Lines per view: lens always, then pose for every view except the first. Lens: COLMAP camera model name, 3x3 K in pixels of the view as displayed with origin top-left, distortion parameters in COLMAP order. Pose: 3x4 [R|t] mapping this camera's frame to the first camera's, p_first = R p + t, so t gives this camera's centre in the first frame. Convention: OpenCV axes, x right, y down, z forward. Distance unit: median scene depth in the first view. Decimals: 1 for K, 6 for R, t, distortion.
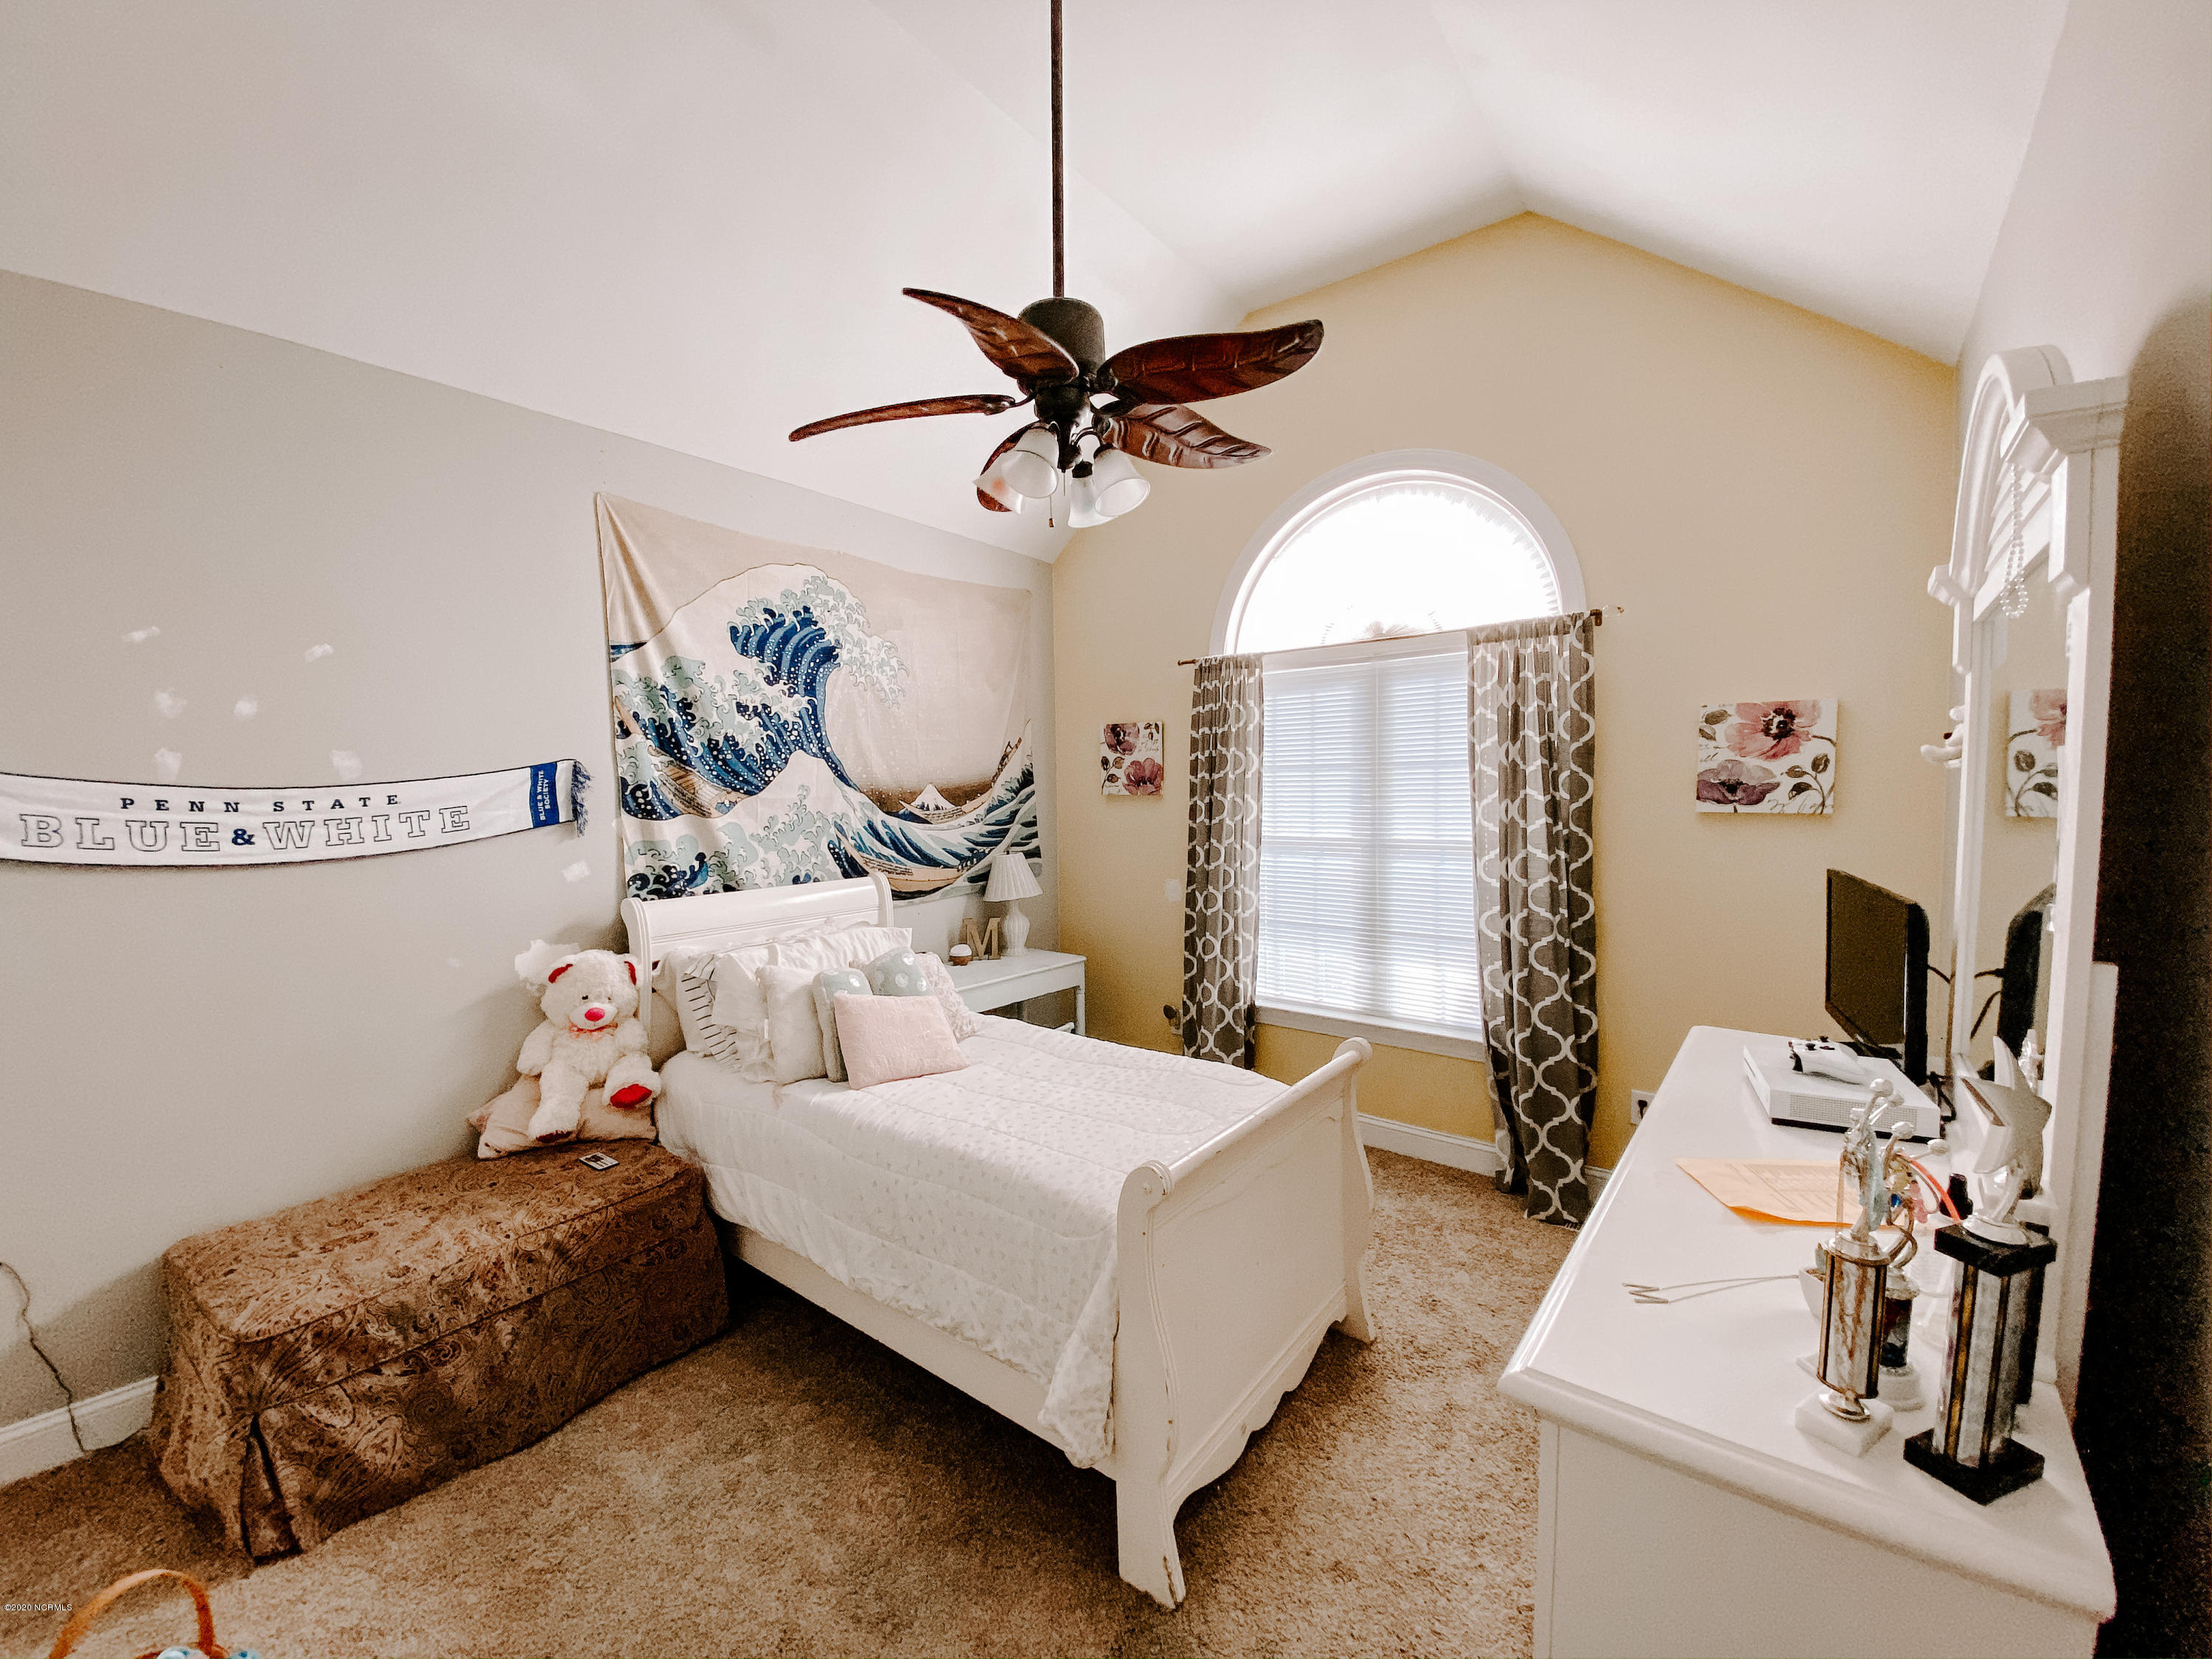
lens RADIAL K [[899.1, 0, 1103.8], [0, 899.1, 825.2], [0, 0, 1]] dist [0.003520, -0.008967]
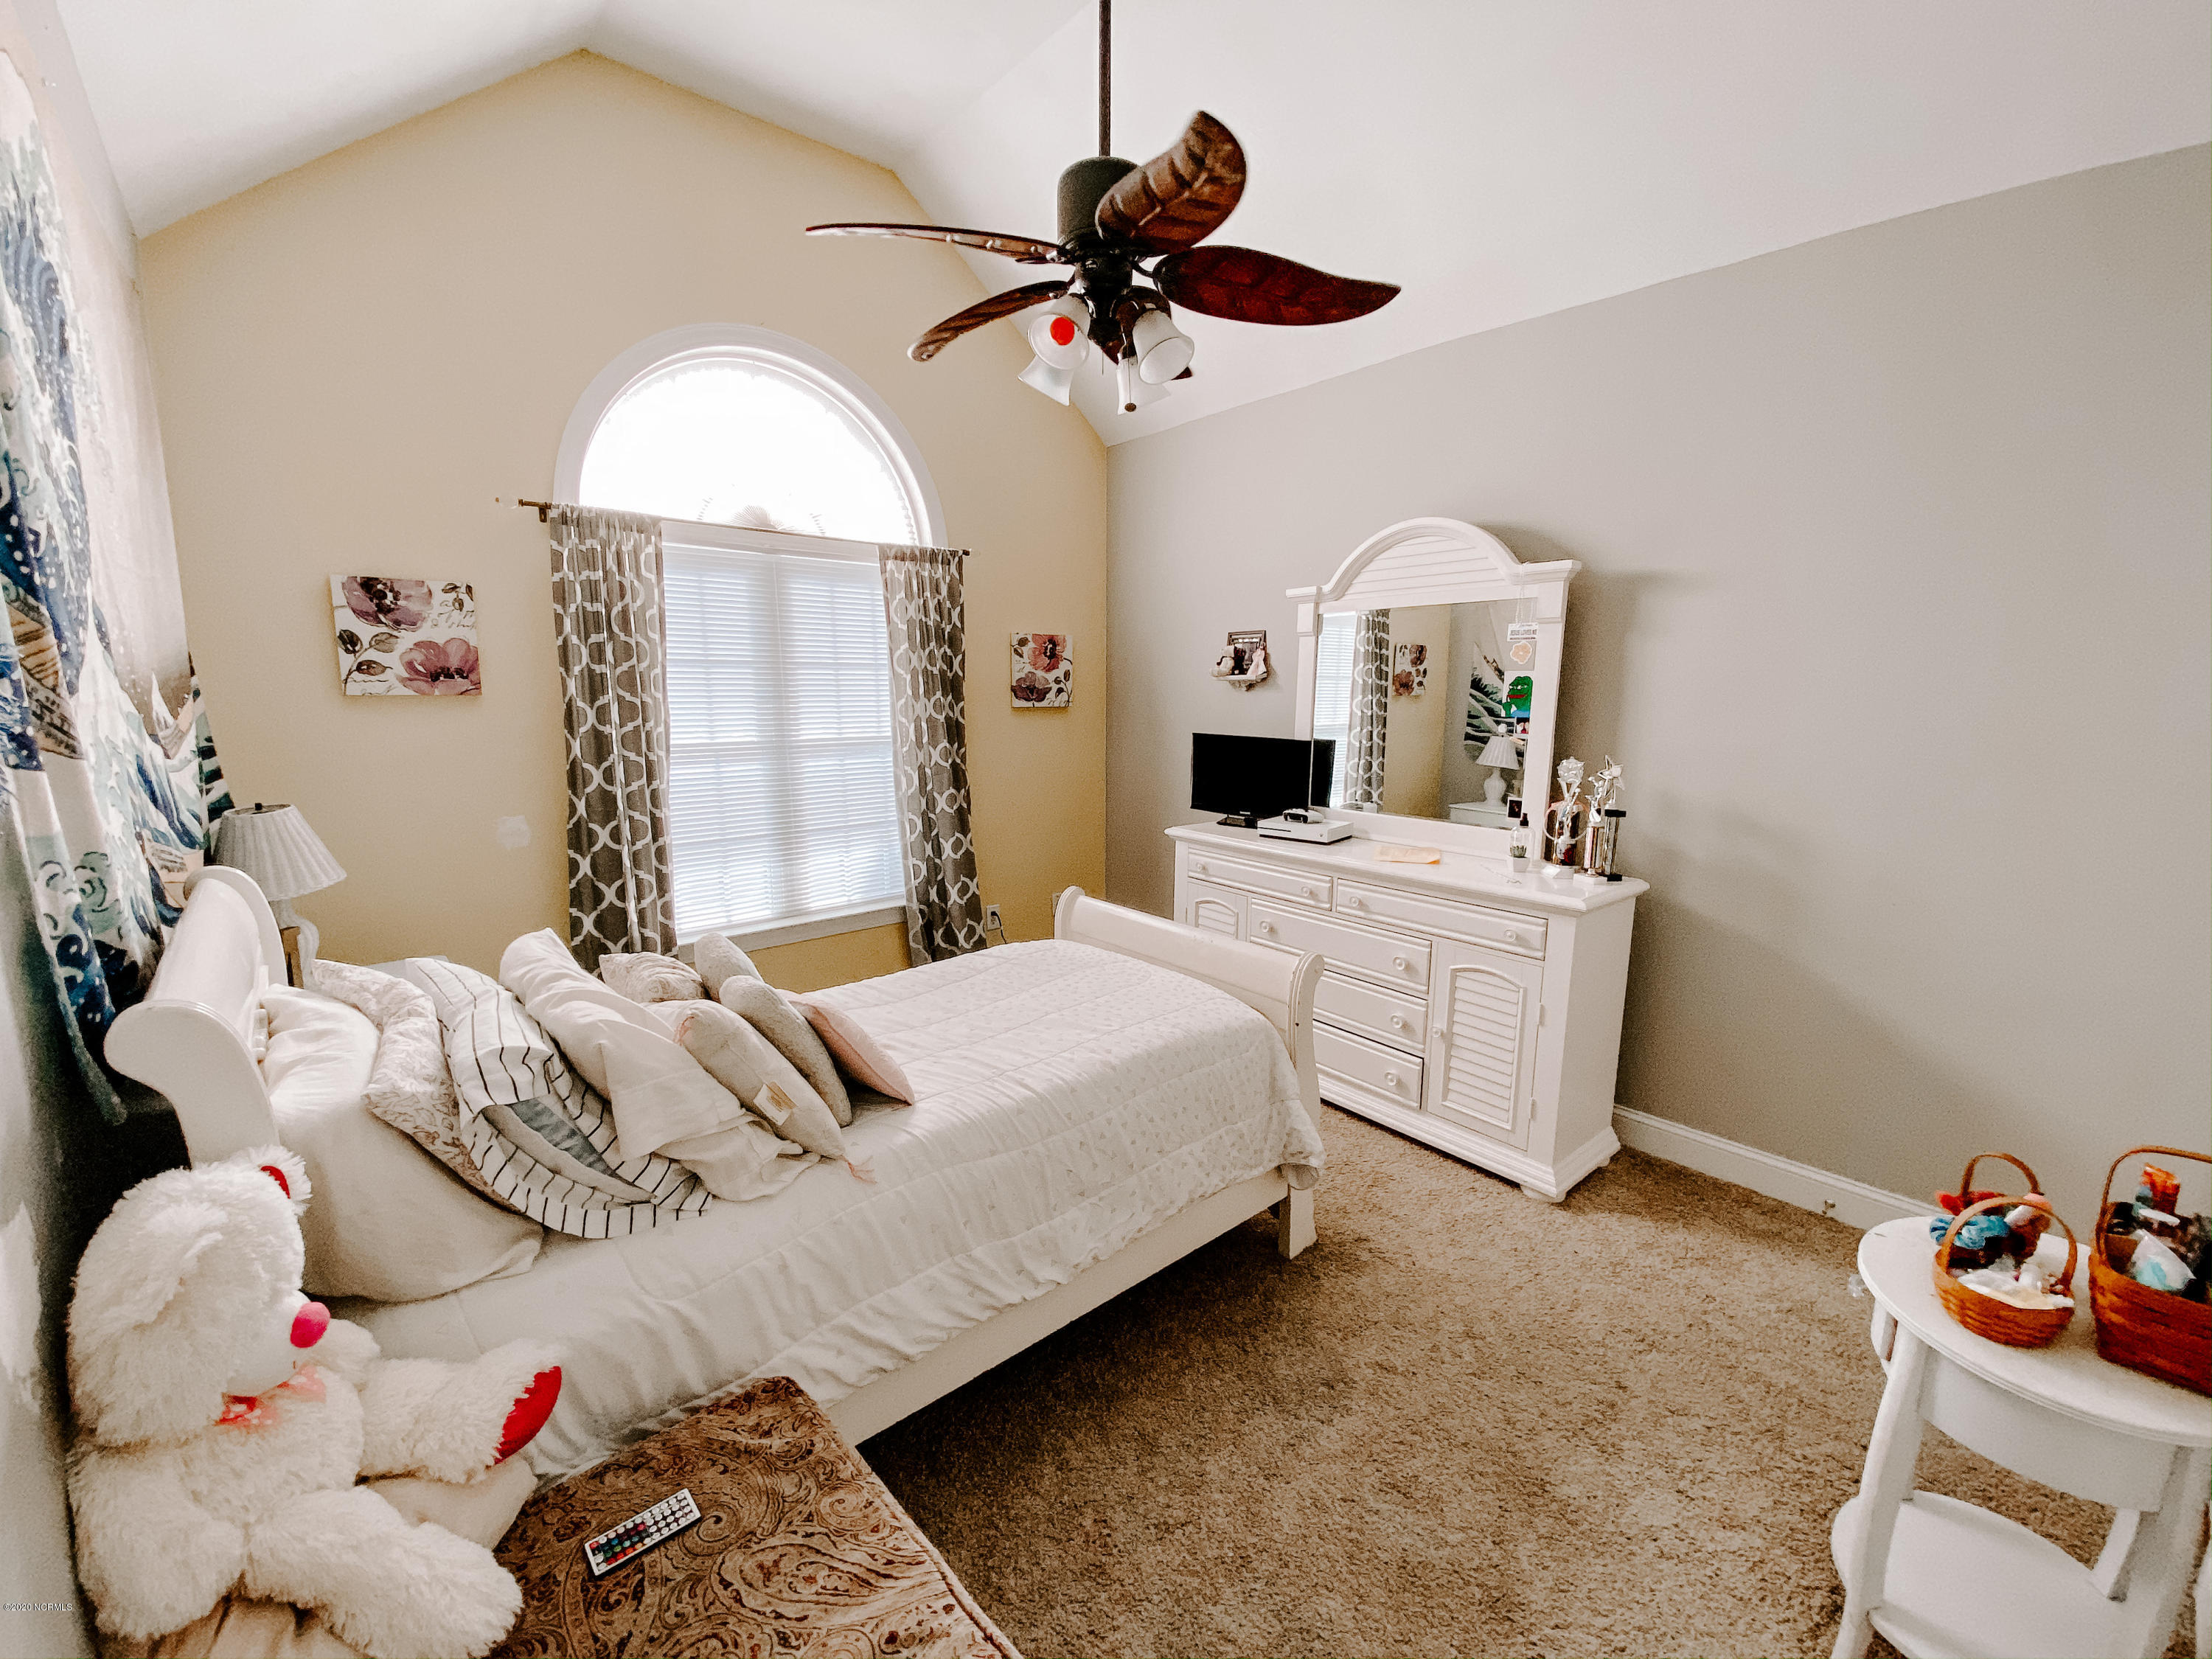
lens RADIAL K [[899.1, 0, 1099.7], [0, 899.1, 845.3], [0, 0, 1]] dist [0.003520, -0.008967]
pose [[0.178118, -0.158230, 0.971204, -0.761208], [0.036820, 0.987367, 0.154110, -0.012722], [-0.983320, 0.008310, 0.181694, 0.597585]]
